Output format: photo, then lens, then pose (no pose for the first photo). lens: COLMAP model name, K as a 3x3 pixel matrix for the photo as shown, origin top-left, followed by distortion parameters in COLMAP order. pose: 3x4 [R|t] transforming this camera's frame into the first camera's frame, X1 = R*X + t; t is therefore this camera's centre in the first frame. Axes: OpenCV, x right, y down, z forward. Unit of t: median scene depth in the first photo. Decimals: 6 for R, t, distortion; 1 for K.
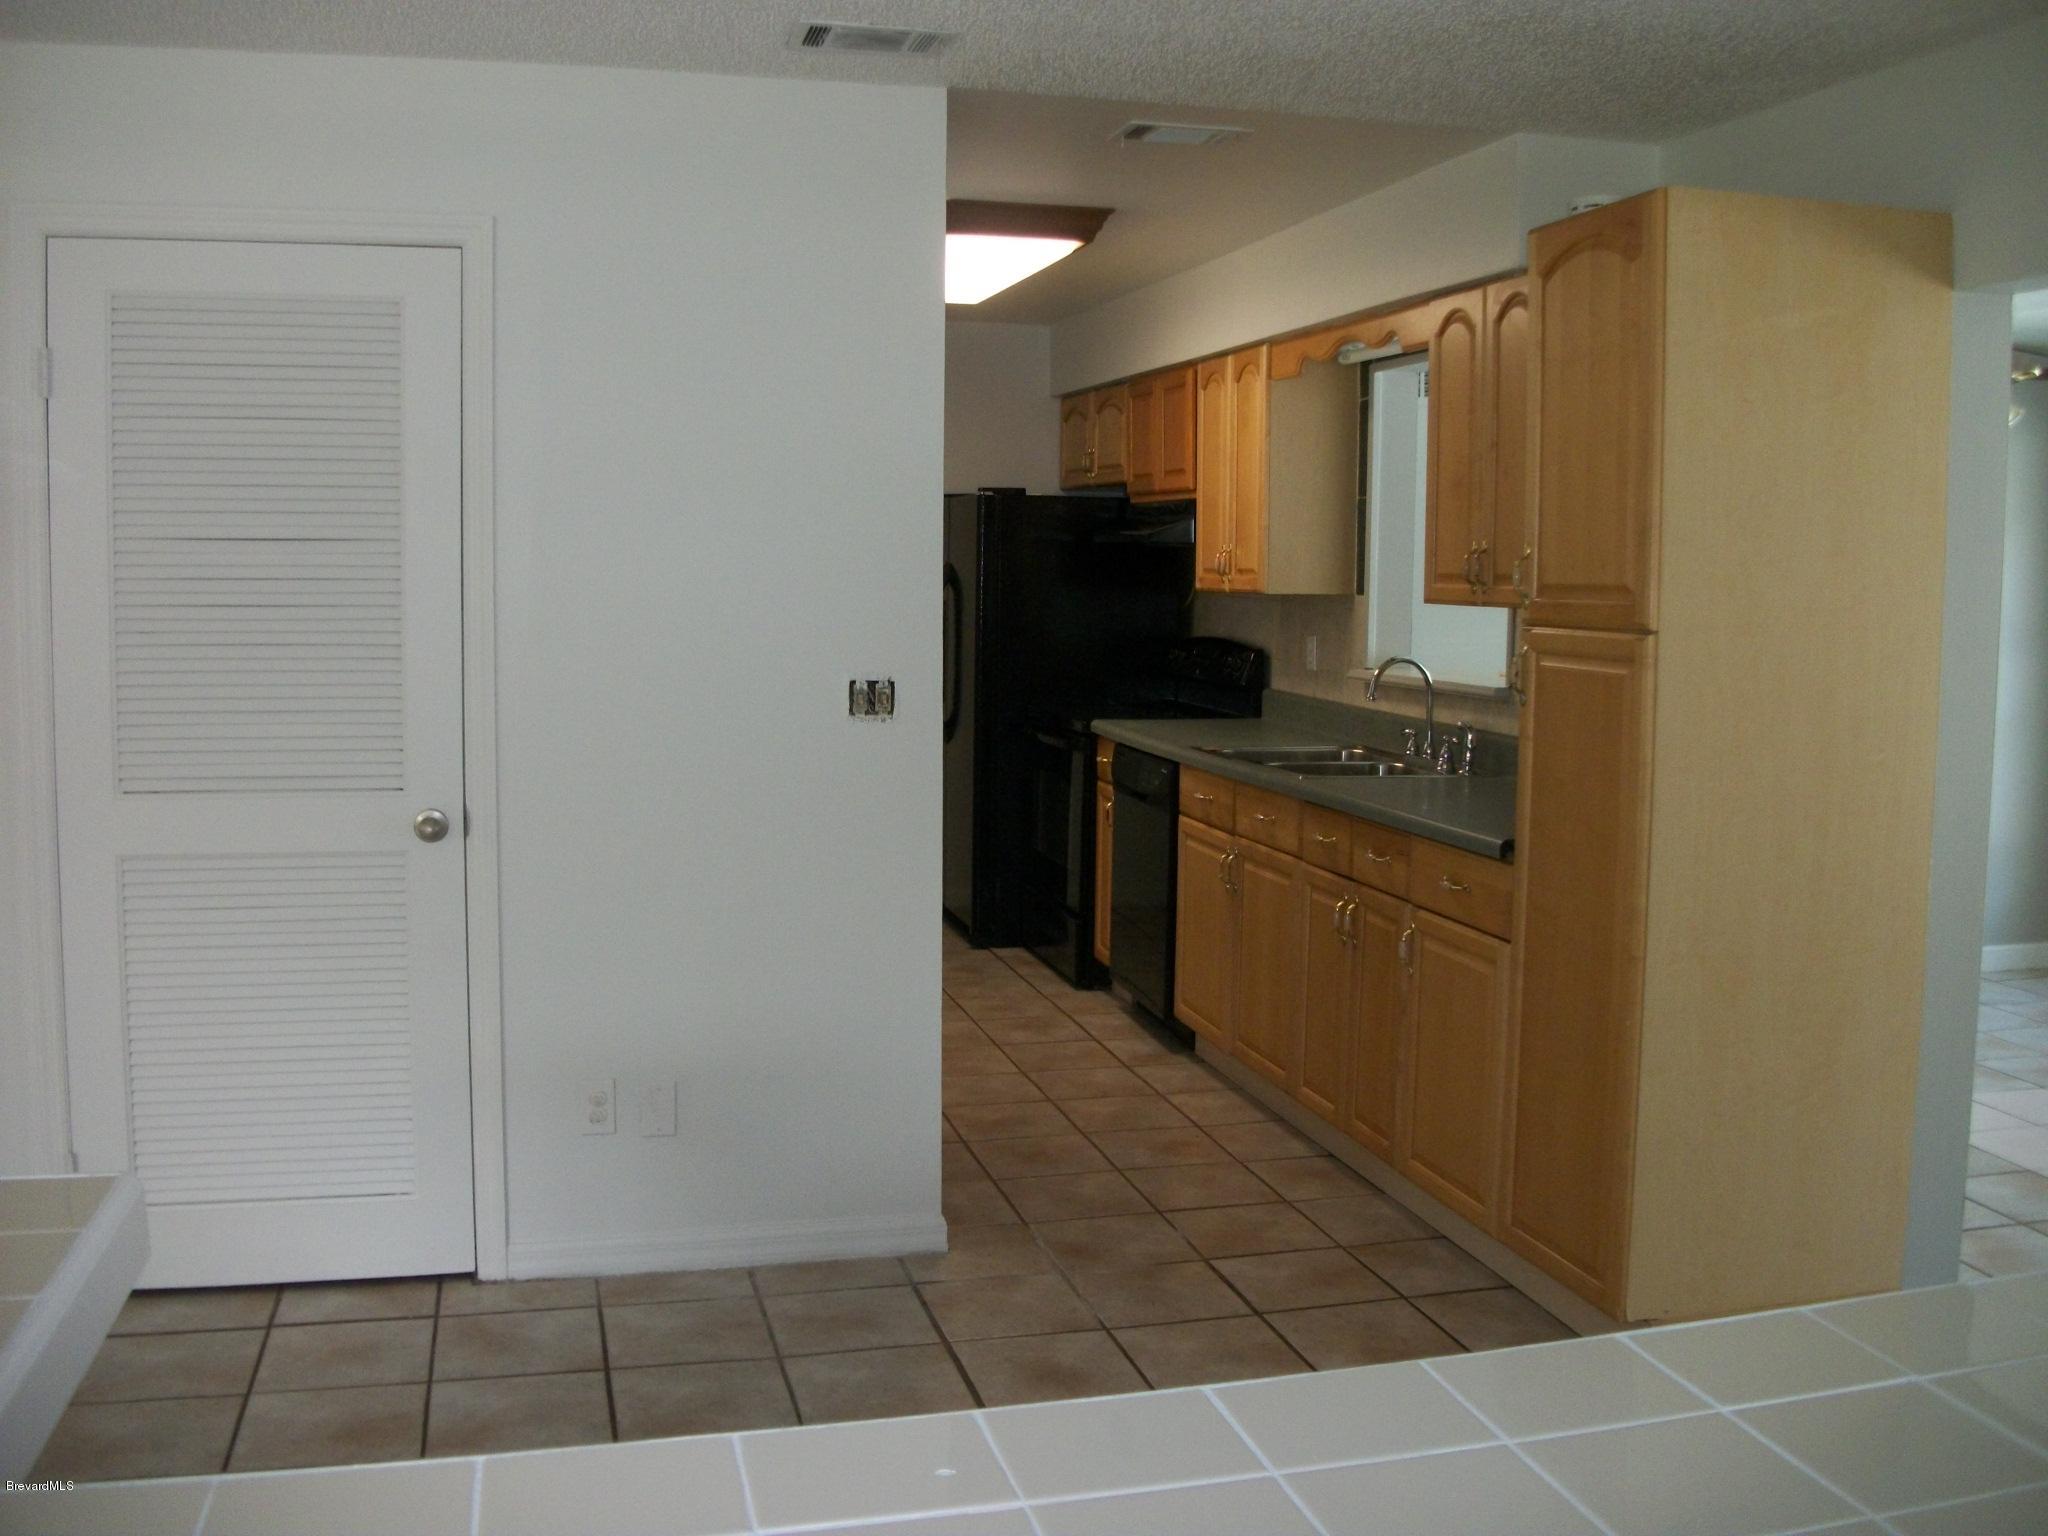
lens RADIAL K [[1976.4, 0, 1057.7], [0, 1976.4, 716.0], [0, 0, 1]] dist [-0.128853, 0.013209]
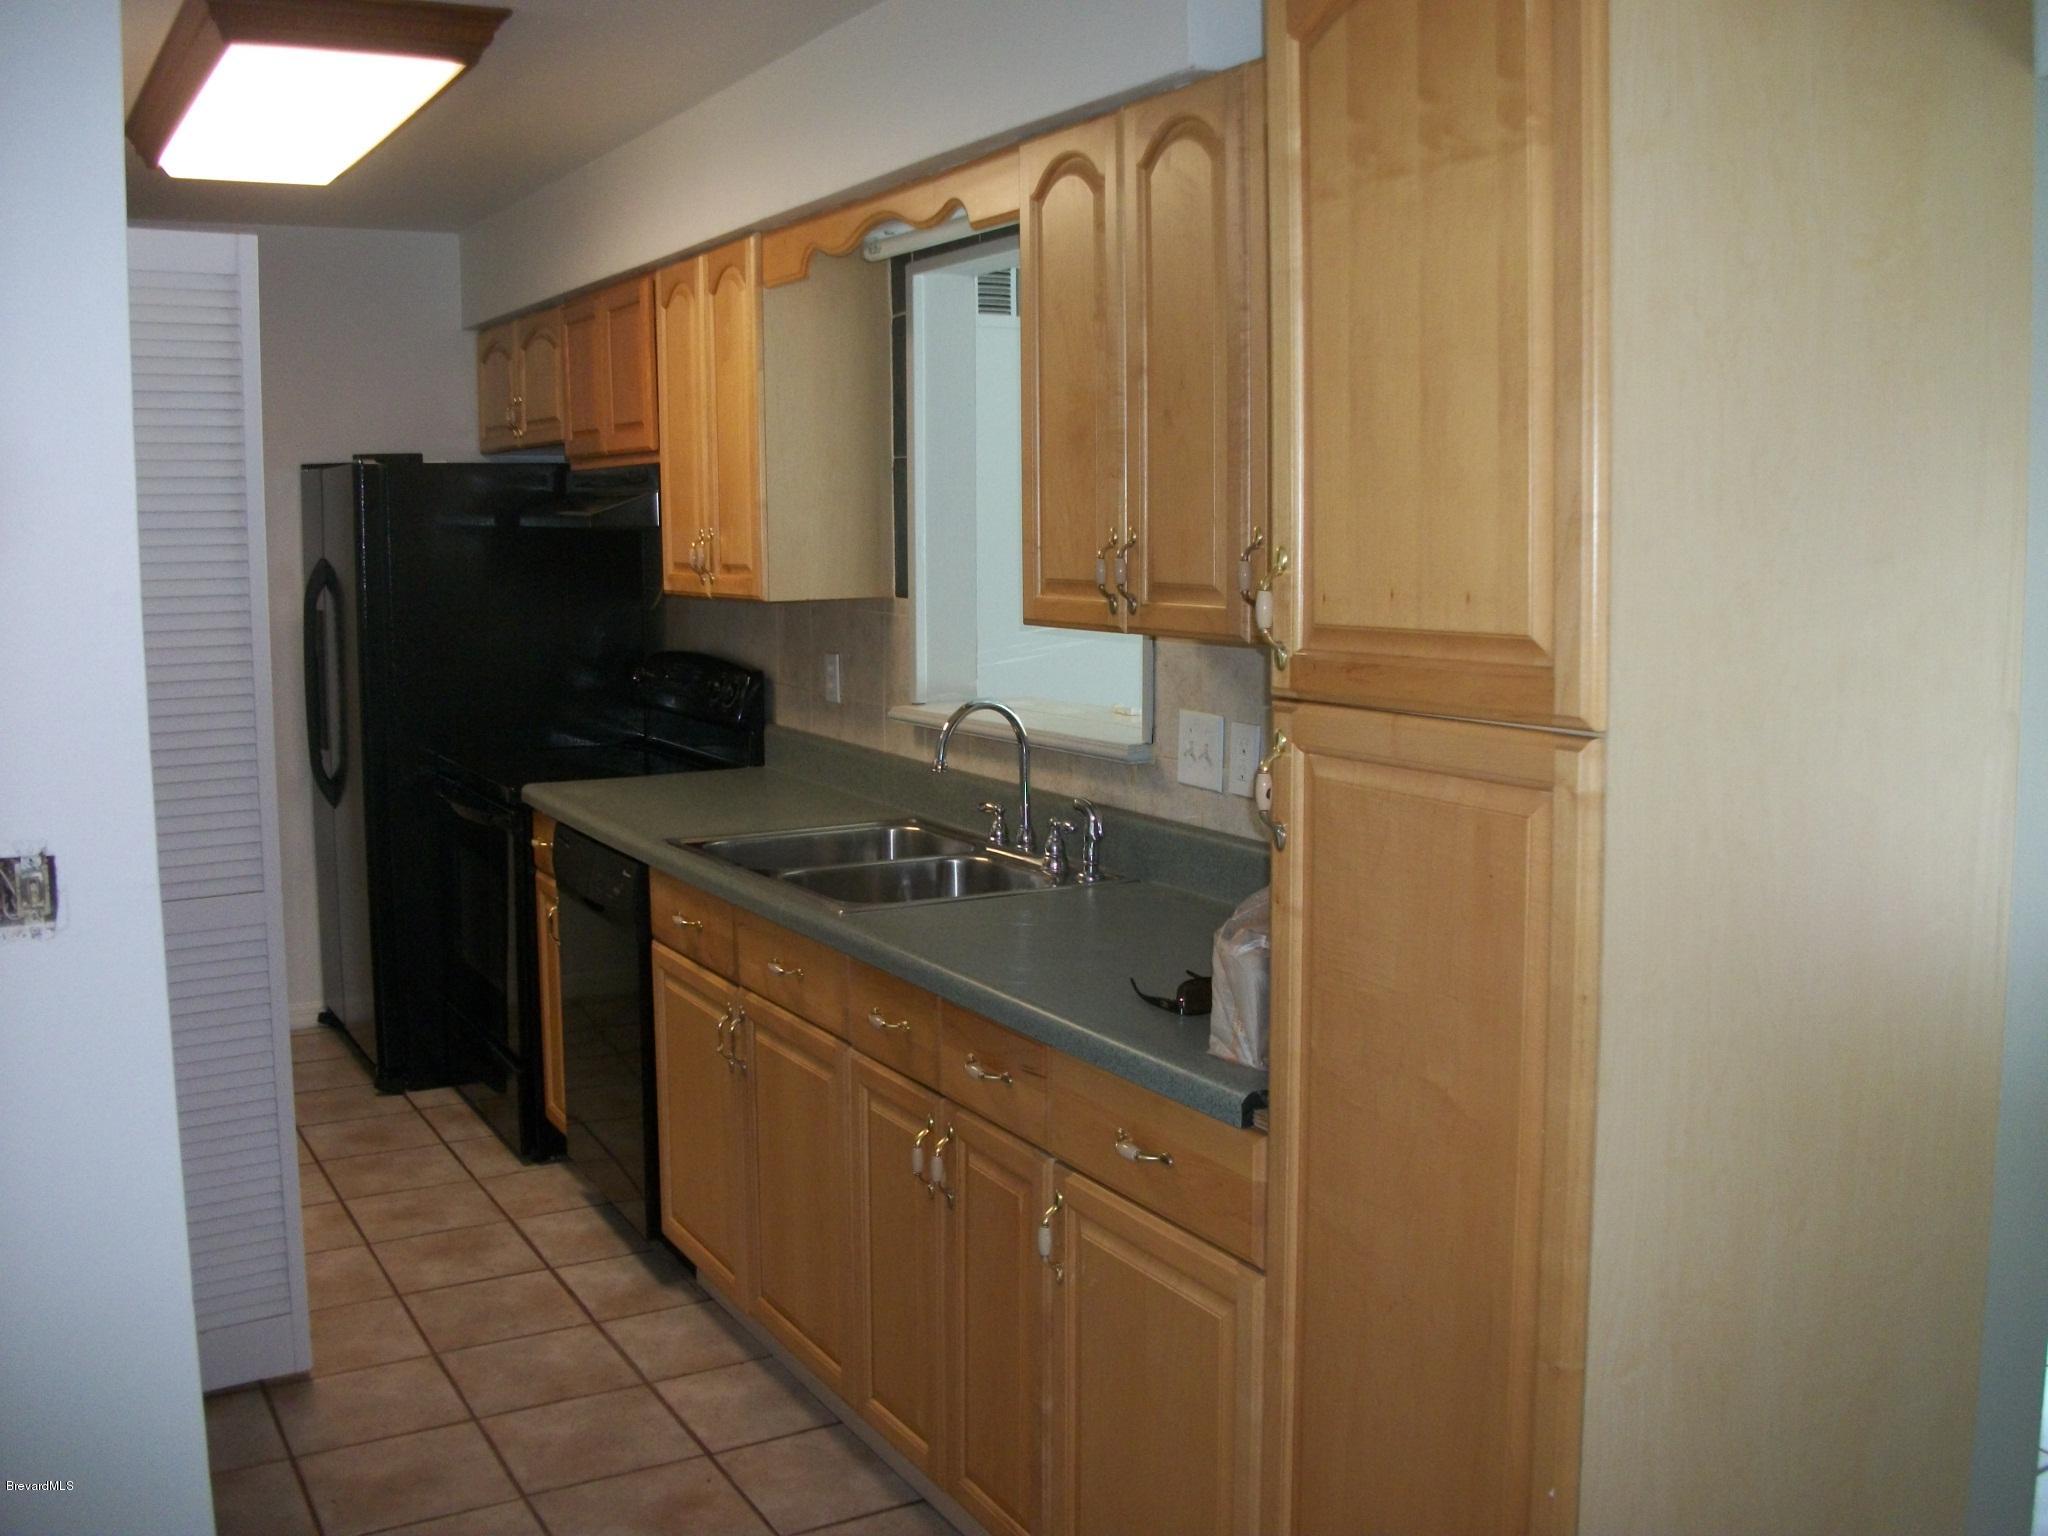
lens RADIAL K [[1976.4, 0, 1057.7], [0, 1976.4, 716.0], [0, 0, 1]] dist [-0.128853, 0.013209]
pose [[0.966007, -0.046067, 0.254377, 0.027939], [0.040278, 0.998798, 0.027920, -0.037815], [-0.255358, -0.016725, 0.966702, 0.317775]]
